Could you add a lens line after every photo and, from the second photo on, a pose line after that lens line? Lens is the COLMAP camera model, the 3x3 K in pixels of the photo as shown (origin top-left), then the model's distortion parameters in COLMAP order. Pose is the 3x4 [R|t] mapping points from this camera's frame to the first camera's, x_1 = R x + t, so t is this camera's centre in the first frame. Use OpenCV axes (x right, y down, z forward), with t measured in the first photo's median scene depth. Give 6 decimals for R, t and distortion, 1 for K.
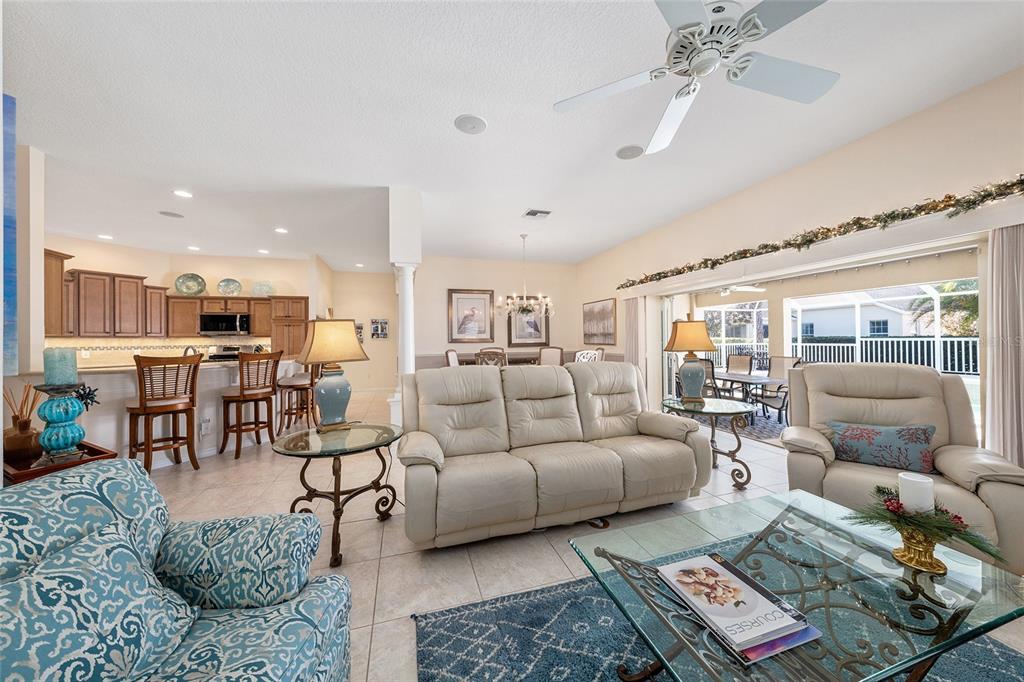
lens RADIAL K [[345.7, 0, 511.1], [0, 345.7, 338.6], [0, 0, 1]] dist [-0.002919, 0.000721]
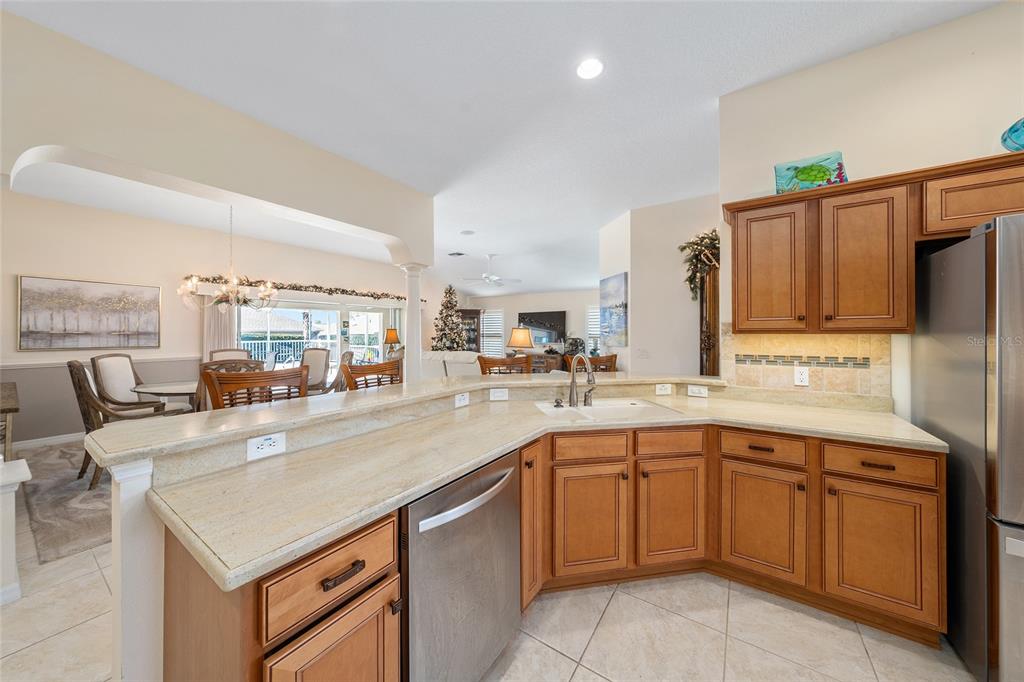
lens RADIAL K [[345.7, 0, 508.7], [0, 345.7, 335.7], [0, 0, 1]] dist [-0.002919, 0.000721]
pose [[-0.614880, 0.001499, 0.788619, -0.765703], [0.002396, 0.999997, -0.000033, -0.006184], [-0.788617, 0.001869, -0.614882, 0.853267]]
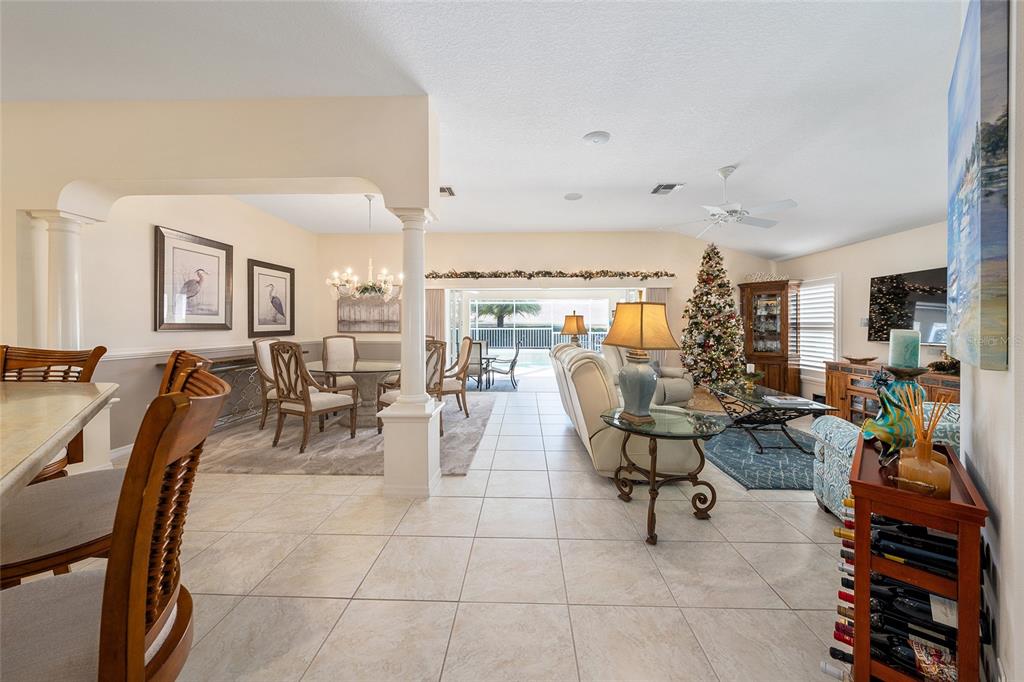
lens RADIAL K [[360.1, 0, 508.9], [0, 360.1, 327.4], [0, 0, 1]] dist [-0.000867, -0.000571]
pose [[0.336297, 0.006022, 0.941737, -0.548538], [-0.009016, 0.999954, -0.003175, 0.003103], [-0.941713, -0.007423, 0.336336, 0.366206]]
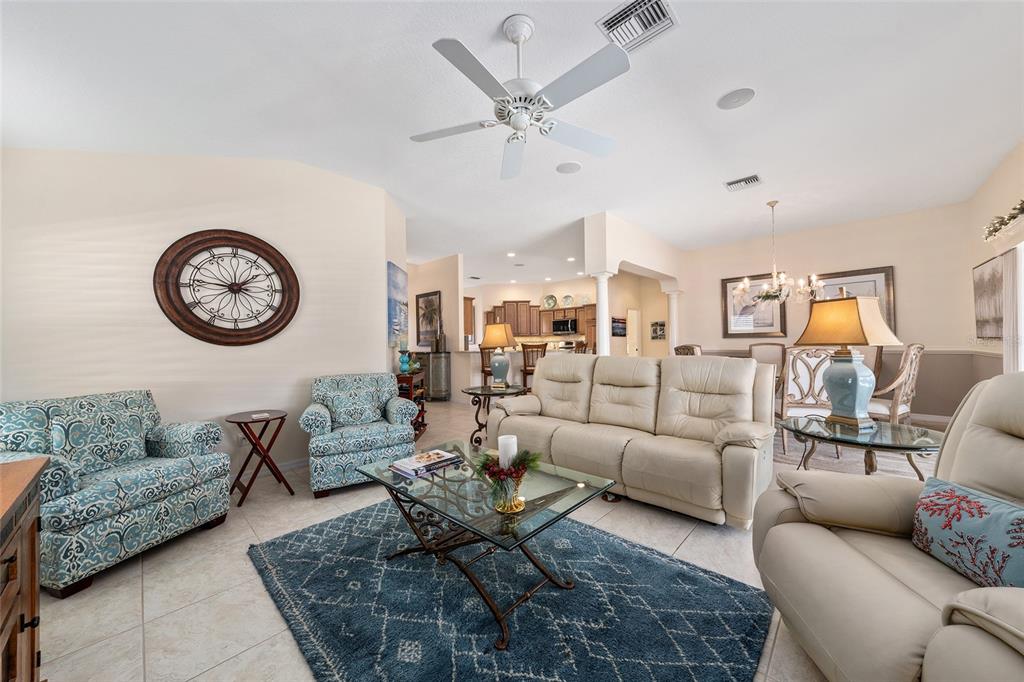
lens RADIAL K [[360.1, 0, 521.5], [0, 360.1, 337.8], [0, 0, 1]] dist [-0.000867, -0.000571]
pose [[0.501490, -0.008719, -0.865120, 0.412037], [0.012345, 0.999920, -0.002922, 0.008263], [0.865076, -0.009215, 0.501557, 0.068720]]
